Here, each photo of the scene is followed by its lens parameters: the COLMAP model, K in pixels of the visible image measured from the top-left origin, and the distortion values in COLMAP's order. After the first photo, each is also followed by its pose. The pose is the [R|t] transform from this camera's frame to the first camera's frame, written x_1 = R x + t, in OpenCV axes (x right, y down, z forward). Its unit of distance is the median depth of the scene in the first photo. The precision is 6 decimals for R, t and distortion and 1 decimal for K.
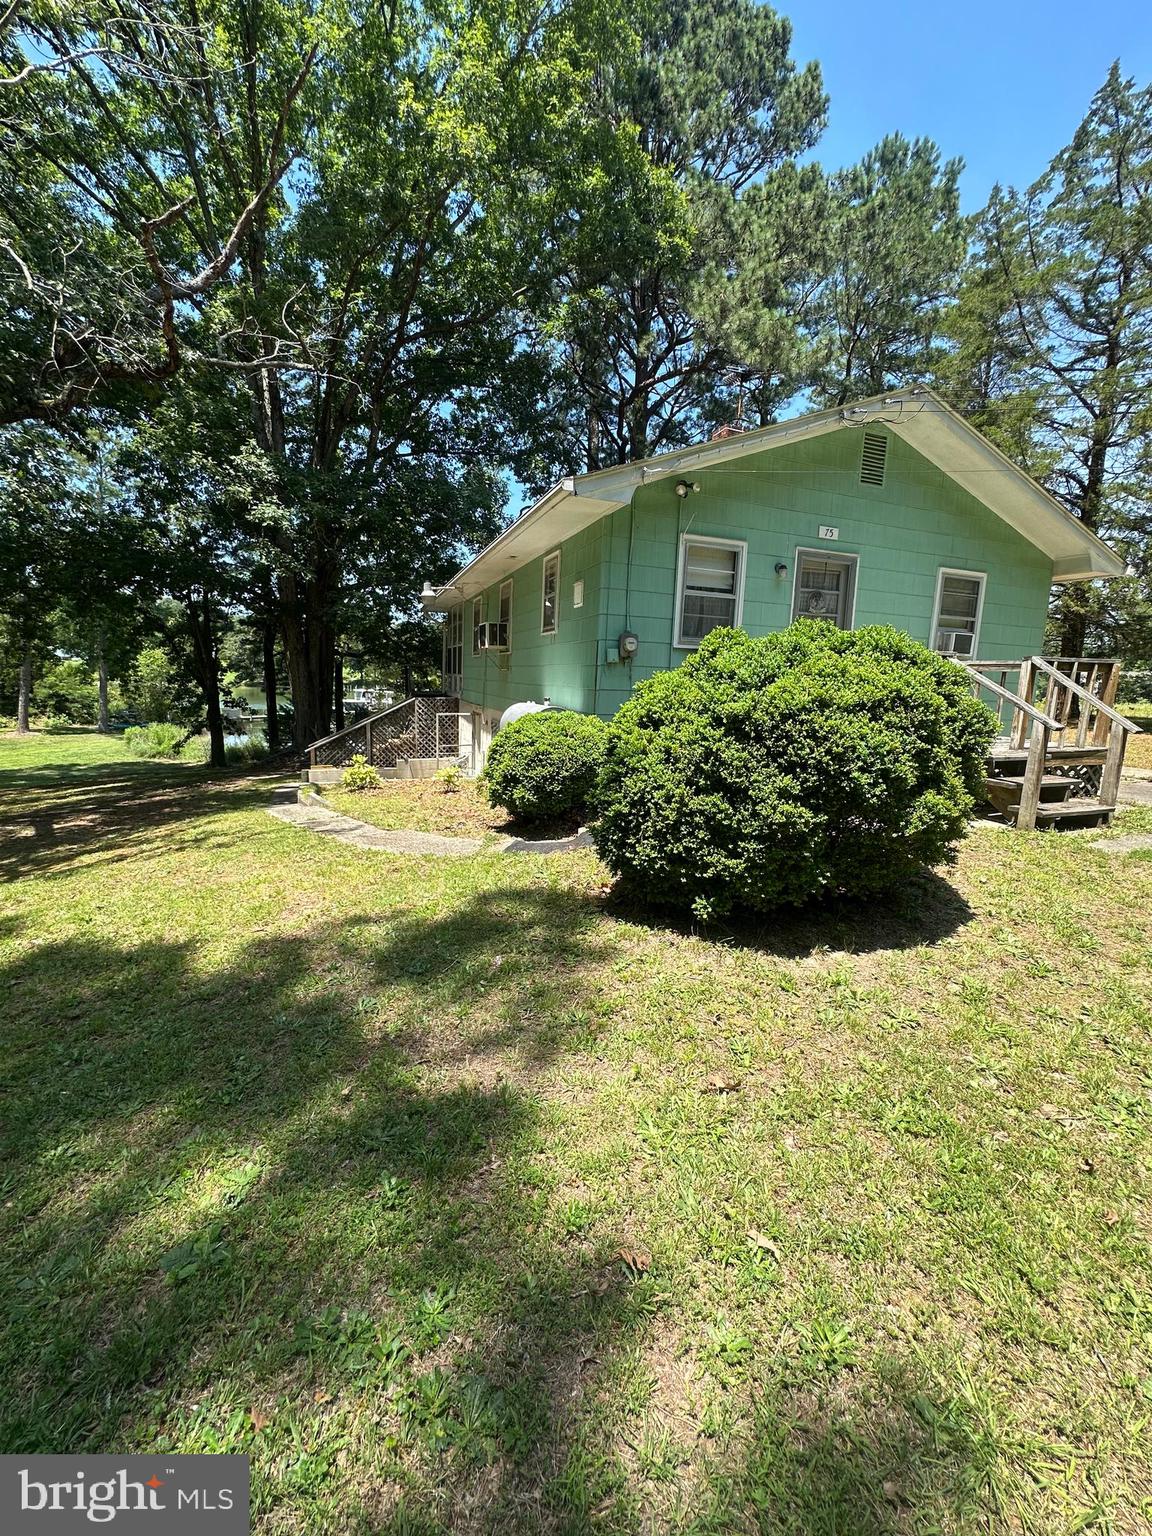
lens RADIAL K [[621.4, 0, 578.1], [0, 621.4, 763.5], [0, 0, 1]] dist [0.000697, 0.000740]
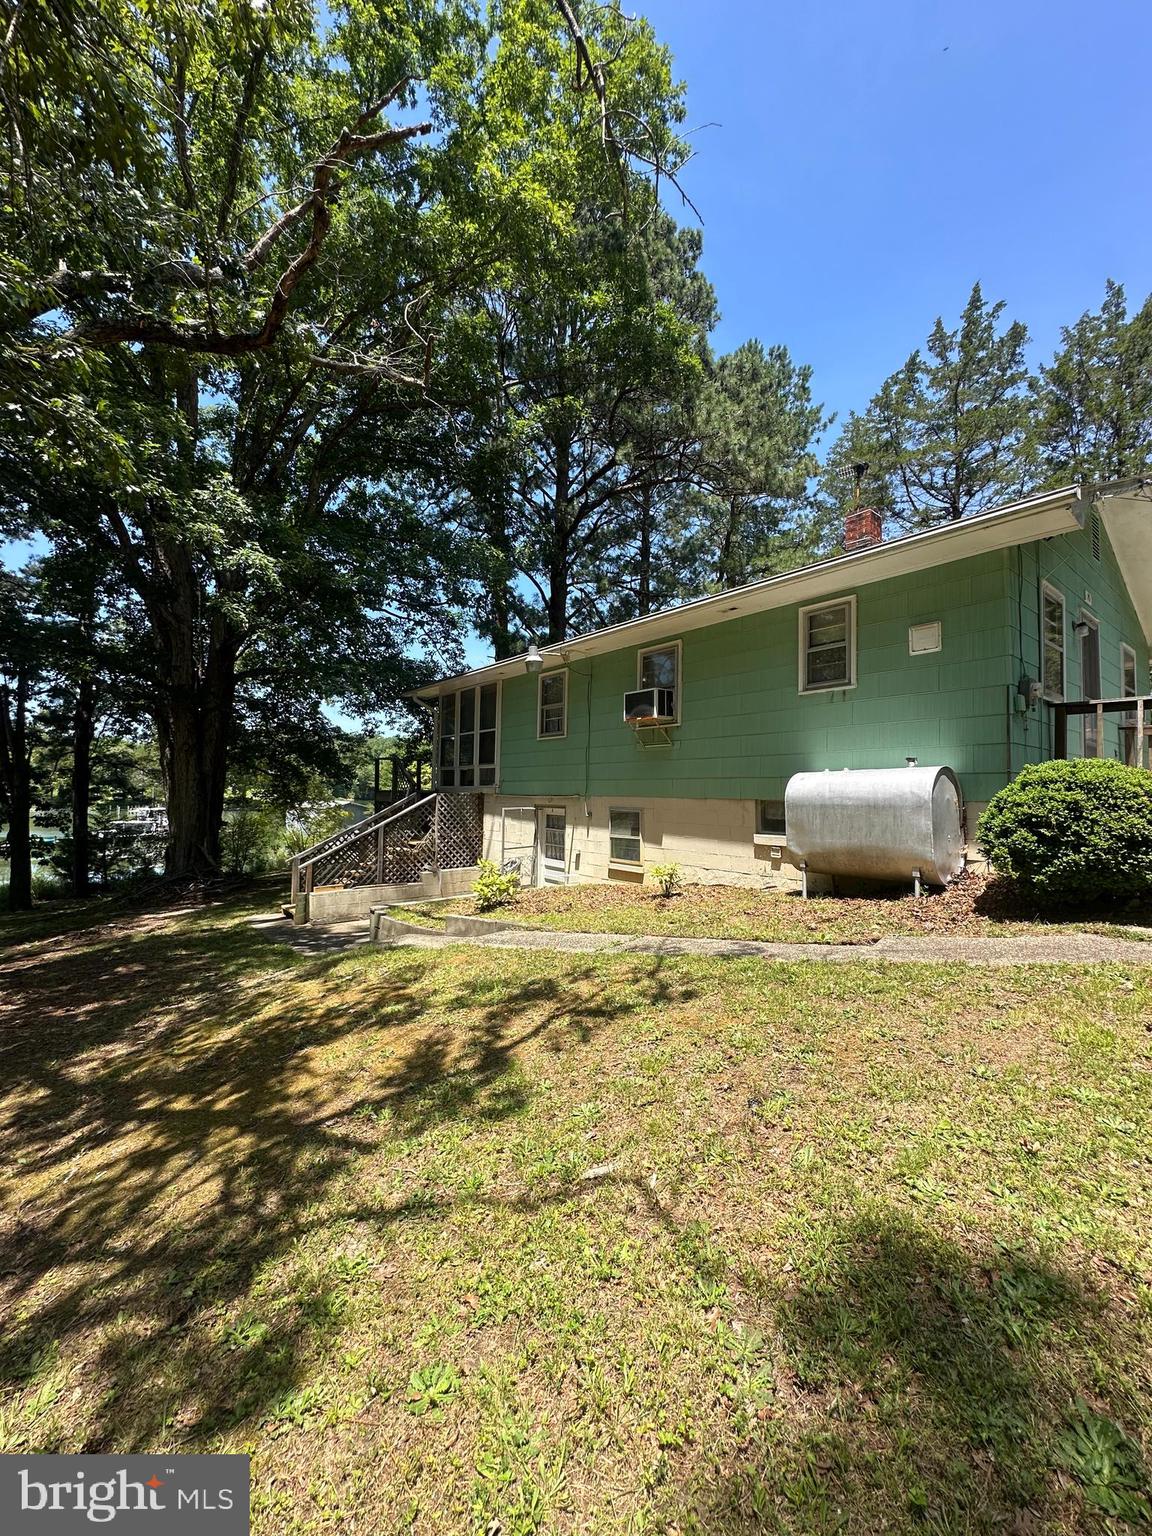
lens RADIAL K [[621.4, 0, 576.8], [0, 621.4, 769.3], [0, 0, 1]] dist [0.000697, 0.000740]
pose [[0.946426, -0.005035, 0.322881, -0.353397], [0.061657, 0.984300, -0.165381, 0.008870], [-0.316980, 0.176429, 0.931878, 0.184038]]
